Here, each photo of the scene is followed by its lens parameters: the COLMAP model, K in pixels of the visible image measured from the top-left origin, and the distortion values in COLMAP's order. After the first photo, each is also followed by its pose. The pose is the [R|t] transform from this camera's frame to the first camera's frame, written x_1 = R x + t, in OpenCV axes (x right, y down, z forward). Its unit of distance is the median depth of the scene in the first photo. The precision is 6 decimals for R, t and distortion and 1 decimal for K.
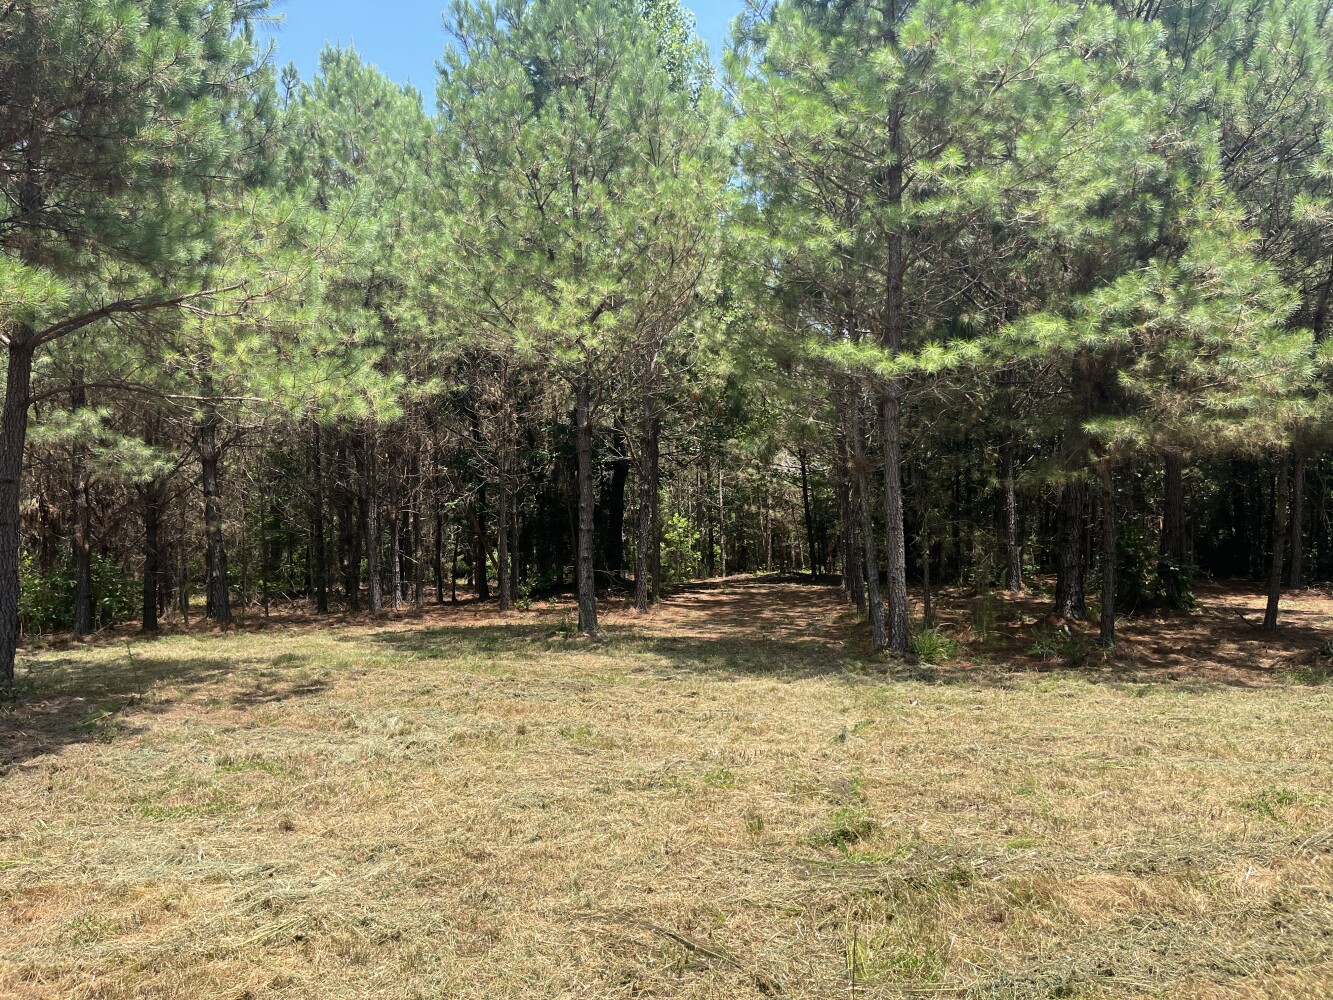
lens RADIAL K [[1015.0, 0, 667.2], [0, 1015.0, 502.0], [0, 0, 1]] dist [0.035435, 0.001419]
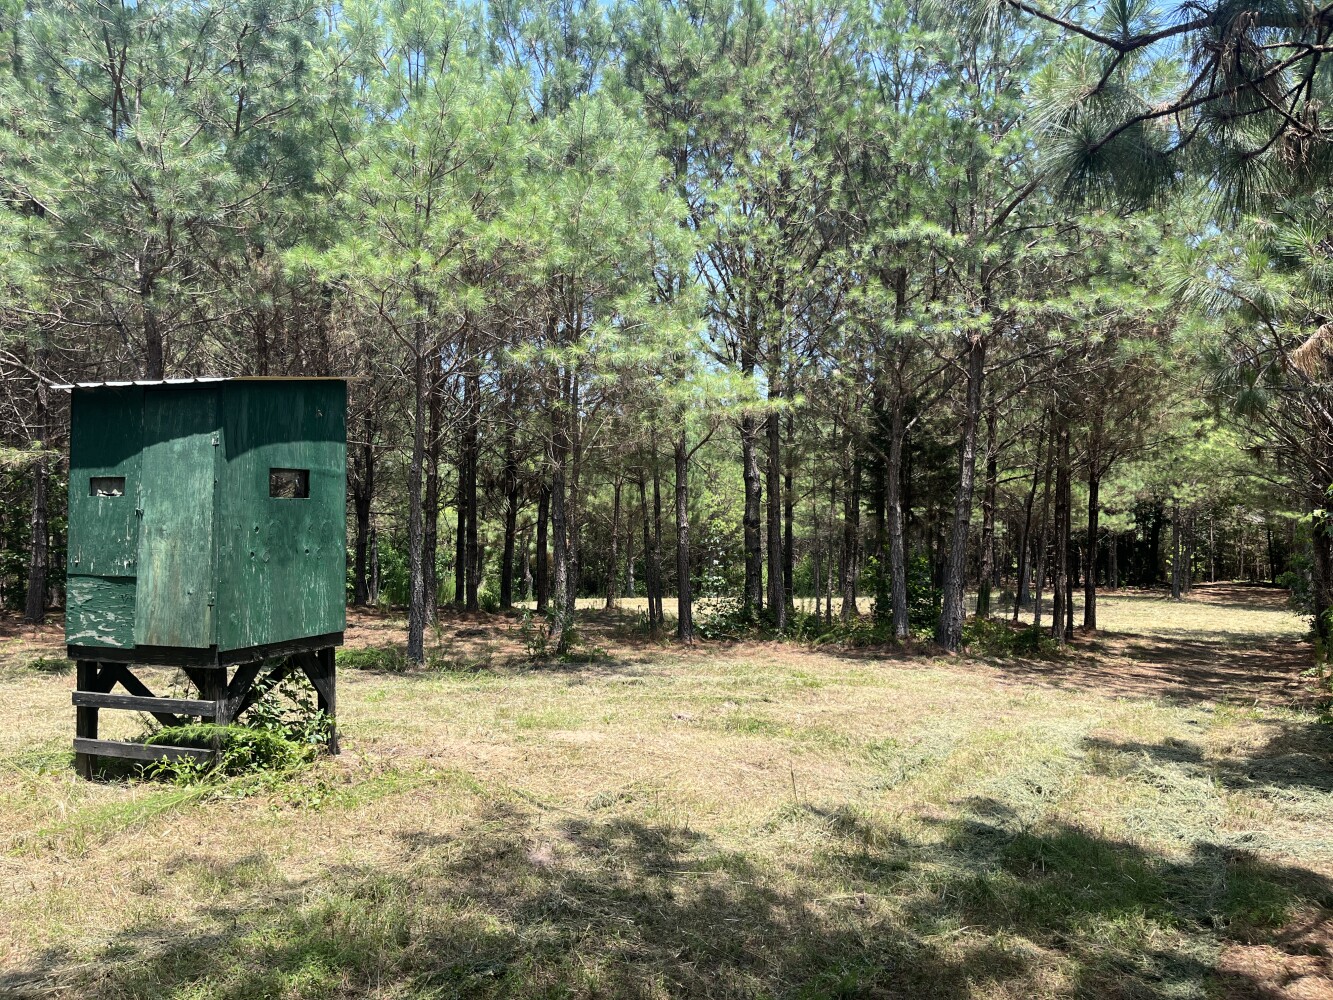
lens RADIAL K [[1015.0, 0, 665.1], [0, 1015.0, 498.1], [0, 0, 1]] dist [0.035435, 0.001419]
pose [[0.926793, 0.007045, -0.375505, -0.194112], [-0.009162, 0.999951, -0.003854, -0.069208], [0.375460, 0.007012, 0.926812, -1.234735]]
